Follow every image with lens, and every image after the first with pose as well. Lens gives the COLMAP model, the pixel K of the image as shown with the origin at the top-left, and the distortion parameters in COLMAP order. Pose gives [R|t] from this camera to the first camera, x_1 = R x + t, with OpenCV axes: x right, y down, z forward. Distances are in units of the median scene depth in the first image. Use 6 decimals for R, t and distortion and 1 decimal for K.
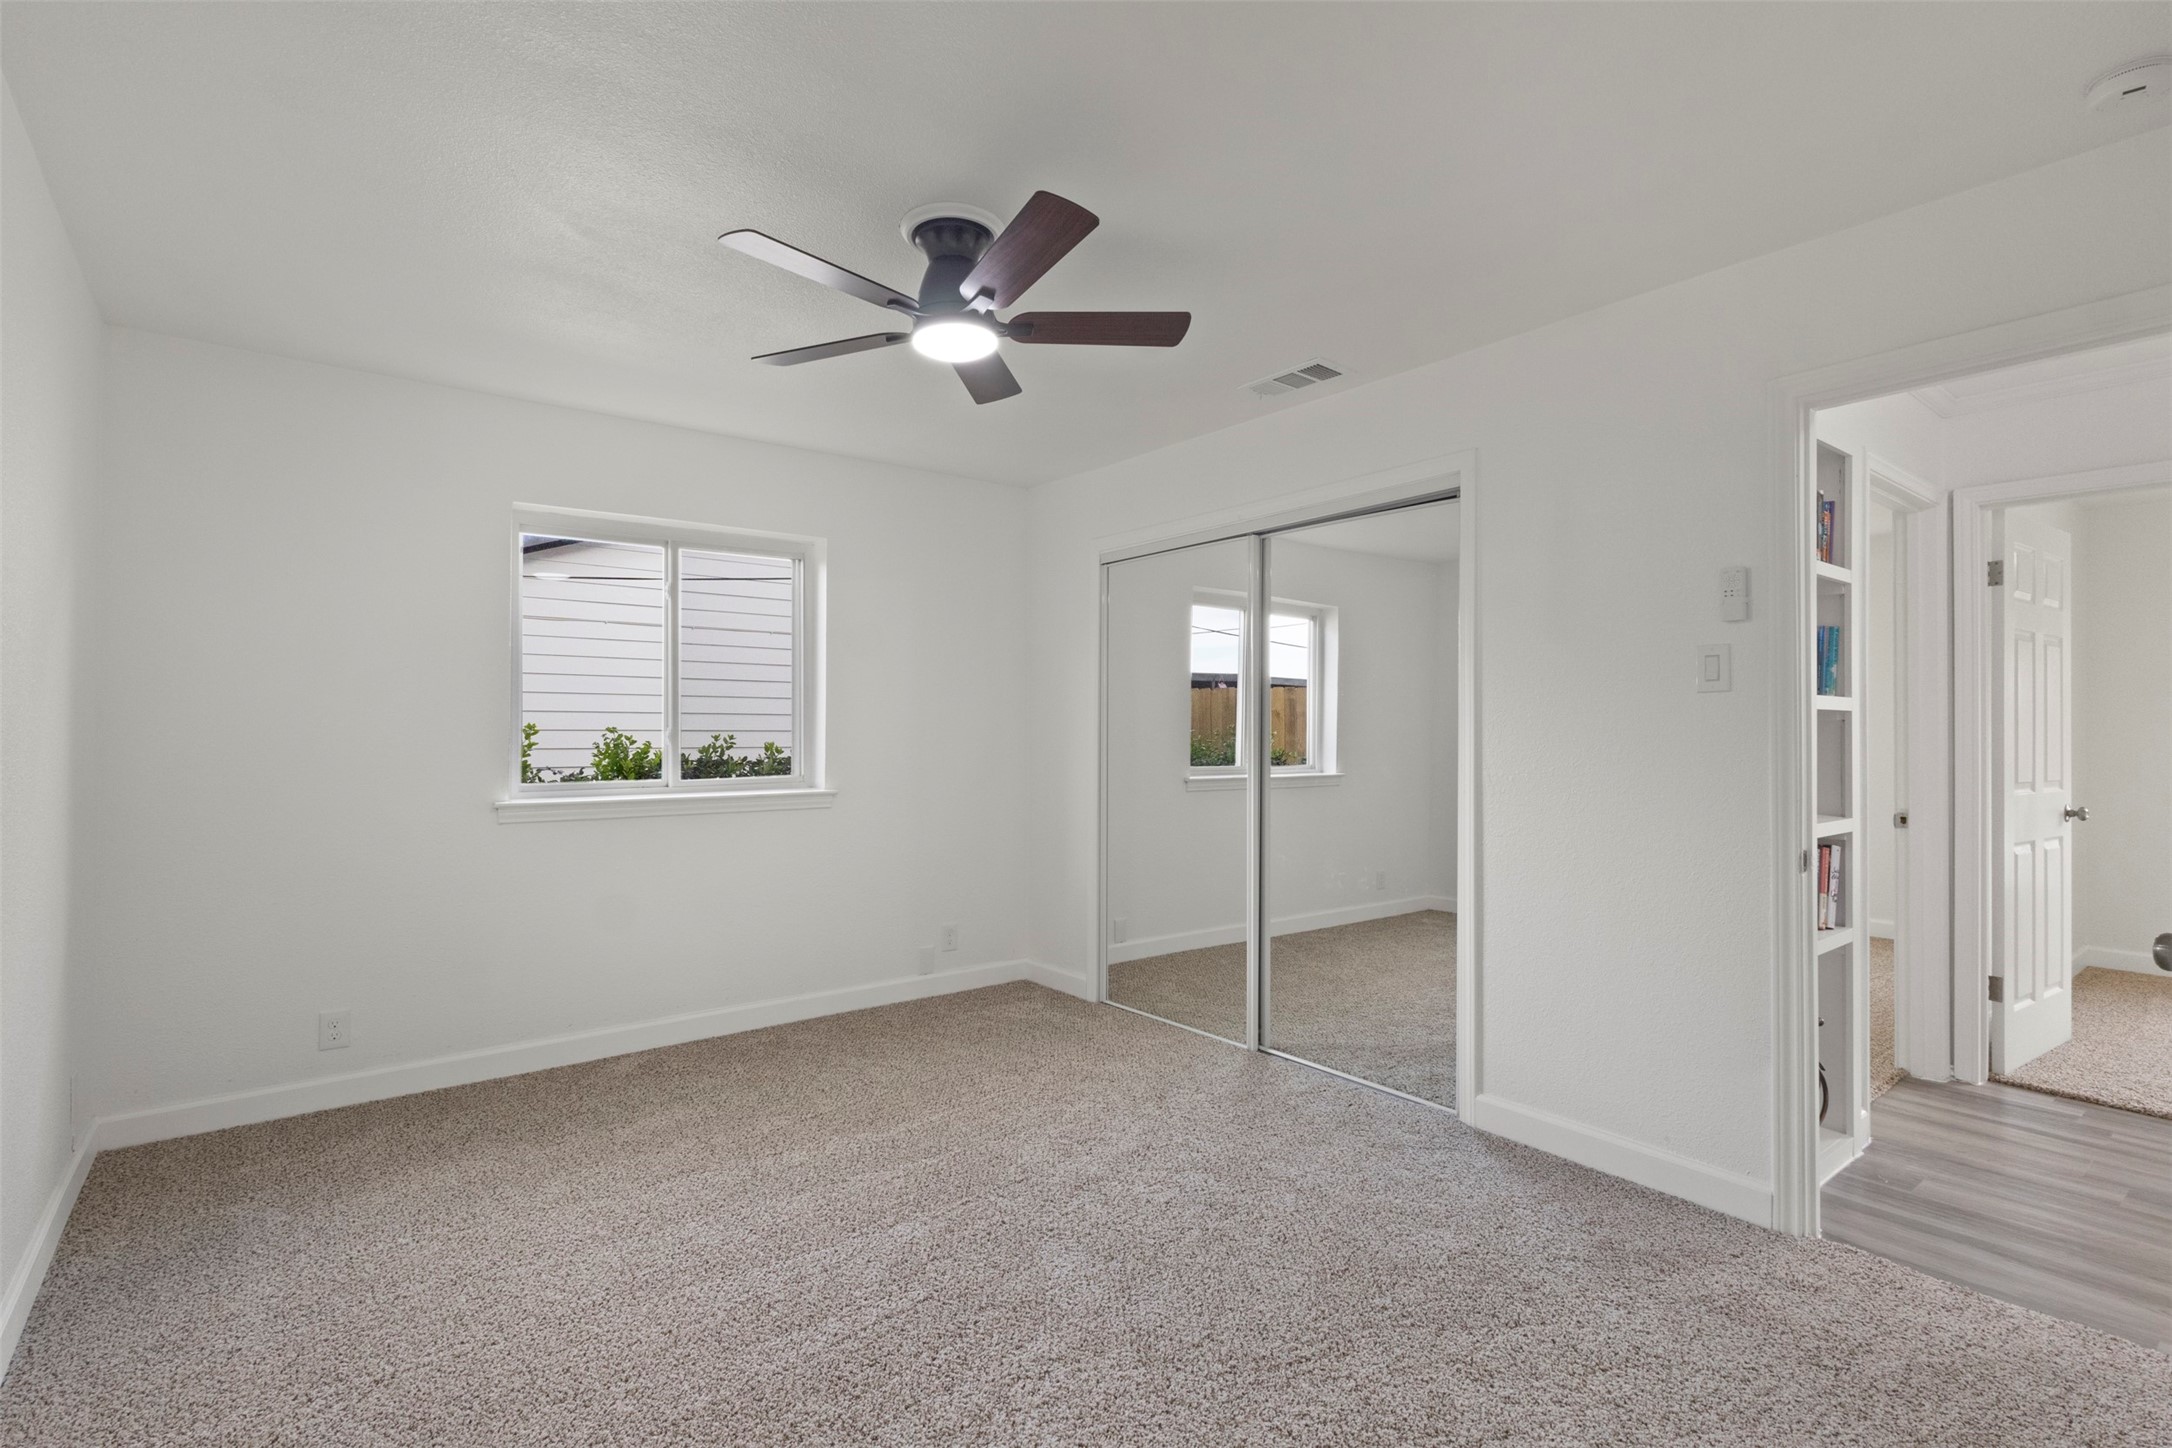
lens RADIAL K [[1007.7, 0, 1086.0], [0, 1007.7, 724.0], [0, 0, 1]] dist [-0.000939, -0.000617]
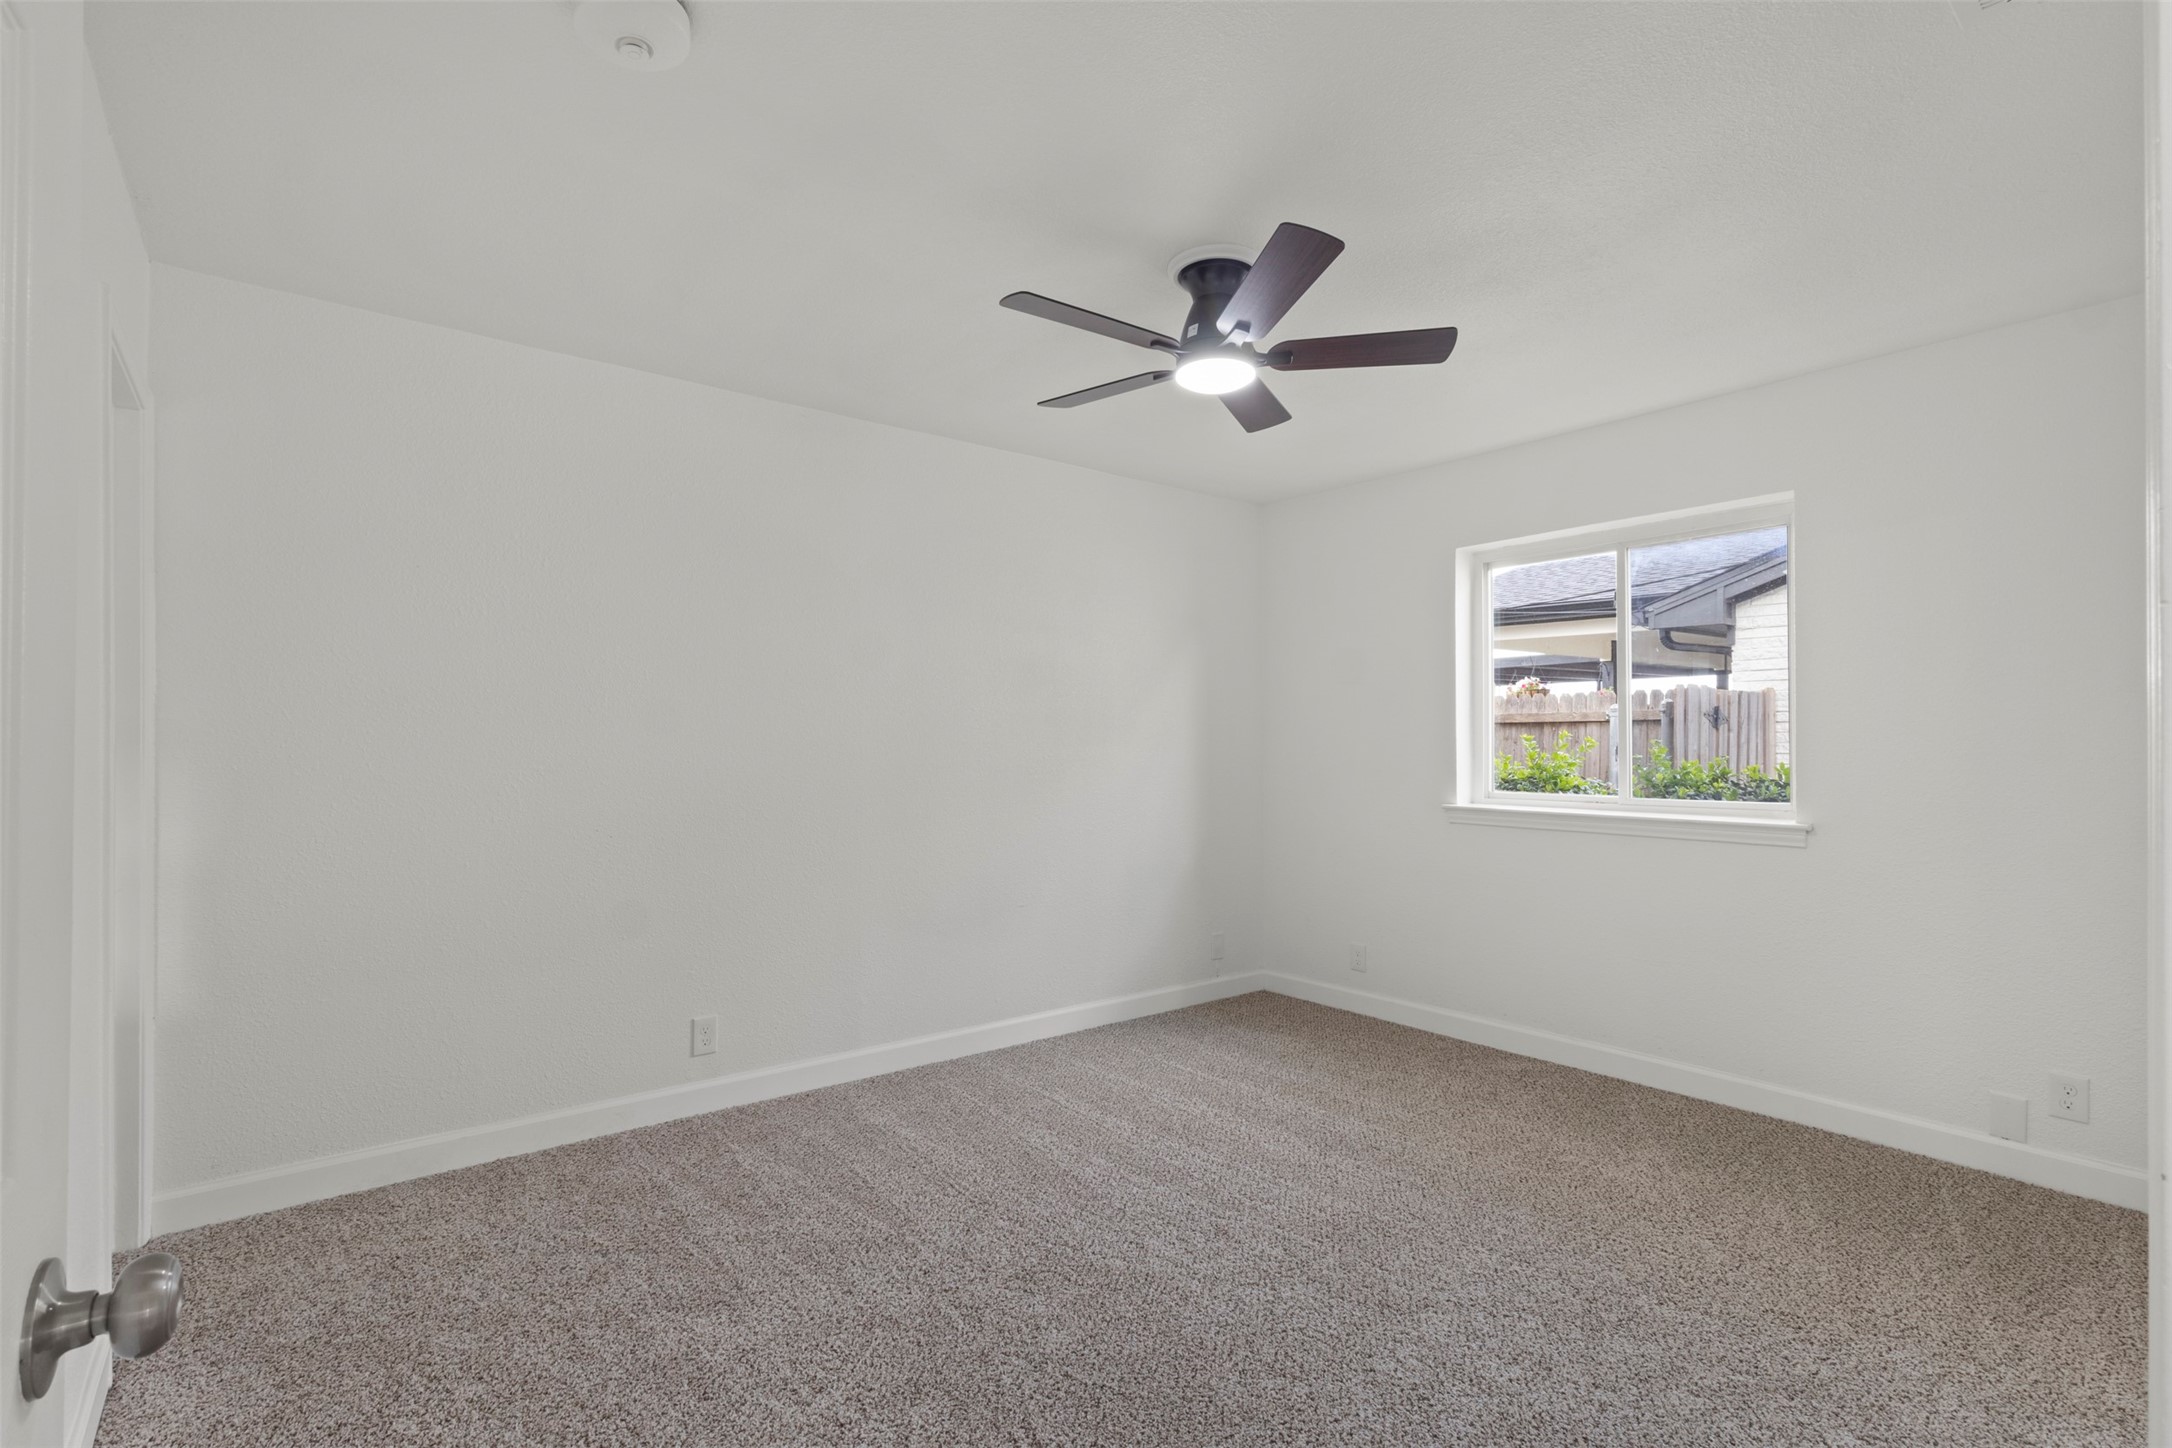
lens RADIAL K [[1007.7, 0, 1086.0], [0, 1007.7, 724.0], [0, 0, 1]] dist [-0.000939, -0.000617]
pose [[-0.001132, -0.013292, -0.999911, 0.674155], [0.007896, 0.999880, -0.013300, -0.014451], [0.999968, -0.007910, -0.001027, 0.594314]]
